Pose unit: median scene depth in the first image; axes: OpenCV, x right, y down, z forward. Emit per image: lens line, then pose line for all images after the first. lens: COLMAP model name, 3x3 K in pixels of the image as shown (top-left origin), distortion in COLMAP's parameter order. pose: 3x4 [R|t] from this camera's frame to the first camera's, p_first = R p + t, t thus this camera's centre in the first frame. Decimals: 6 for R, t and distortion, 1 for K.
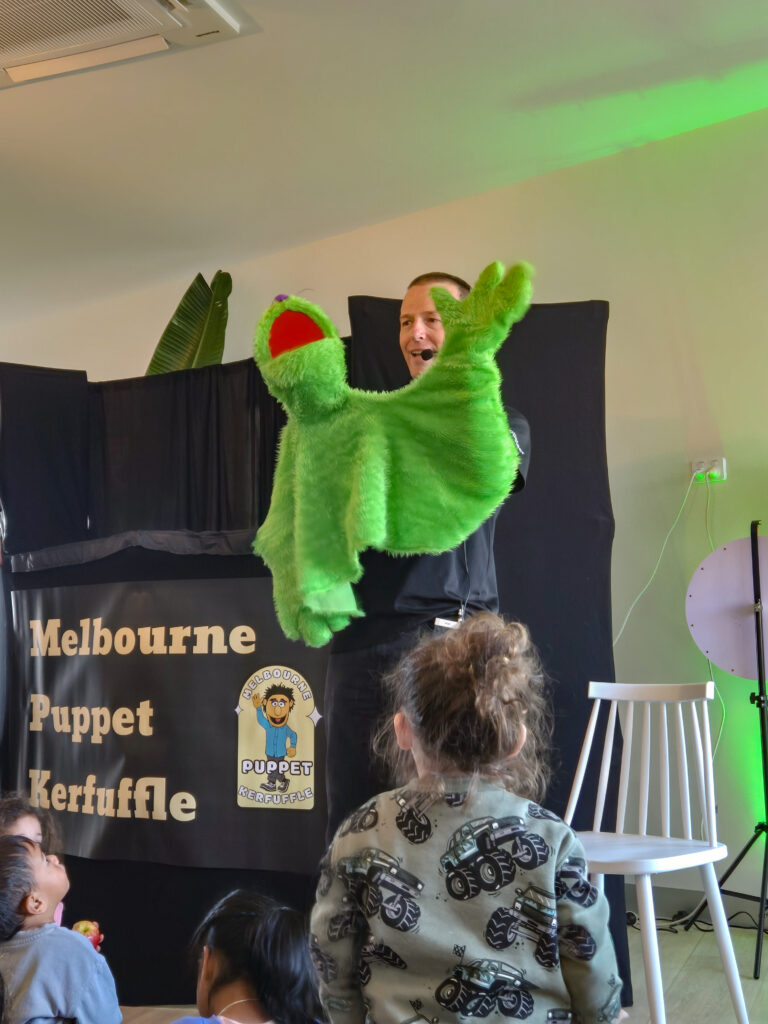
lens RADIAL K [[1307.0, 0, 385.3], [0, 1307.0, 517.3], [0, 0, 1]] dist [0.101378, -0.239501]
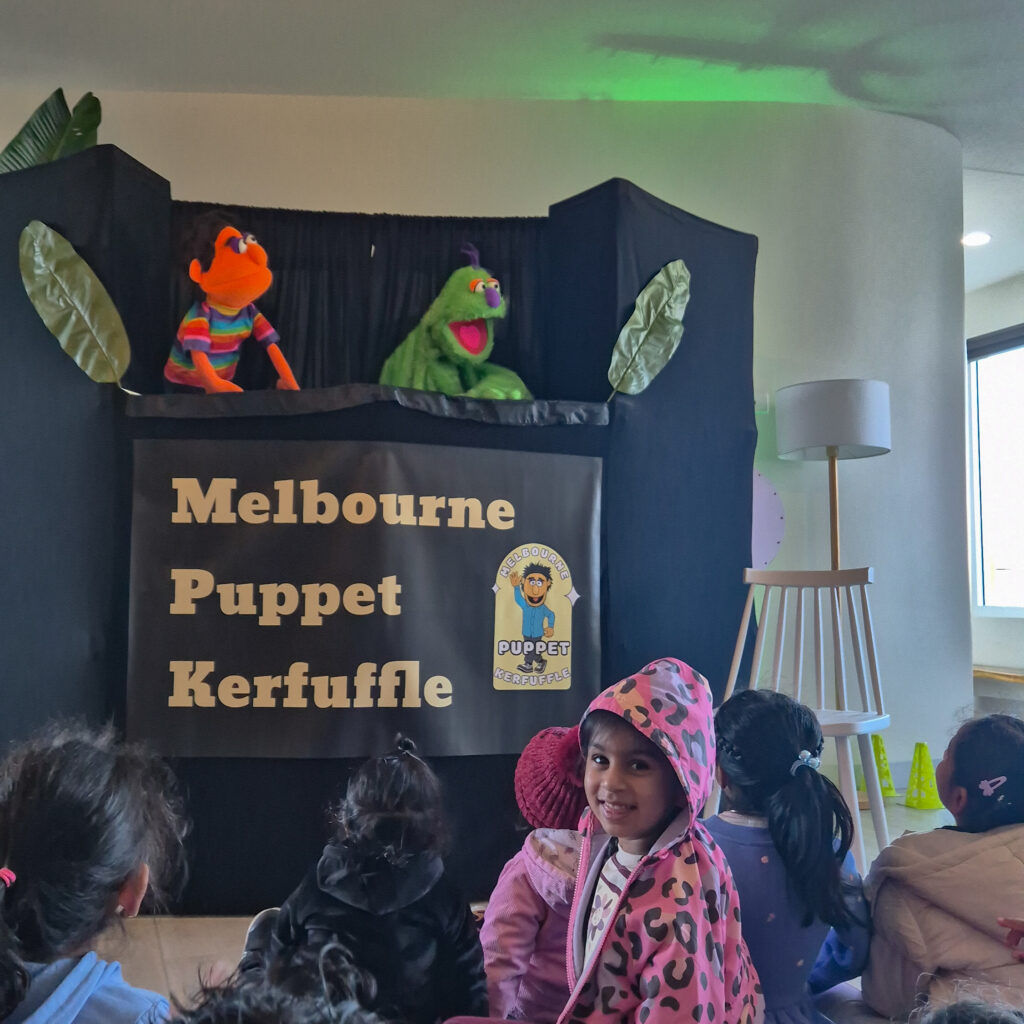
lens RADIAL K [[1231.2, 0, 481.7], [0, 1231.2, 513.9], [0, 0, 1]] dist [0.138181, -0.258581]
pose [[0.754225, 0.068013, 0.653085, -0.692625], [-0.085817, 0.996300, -0.004648, 0.097305], [-0.650984, -0.052540, 0.757271, 0.334040]]
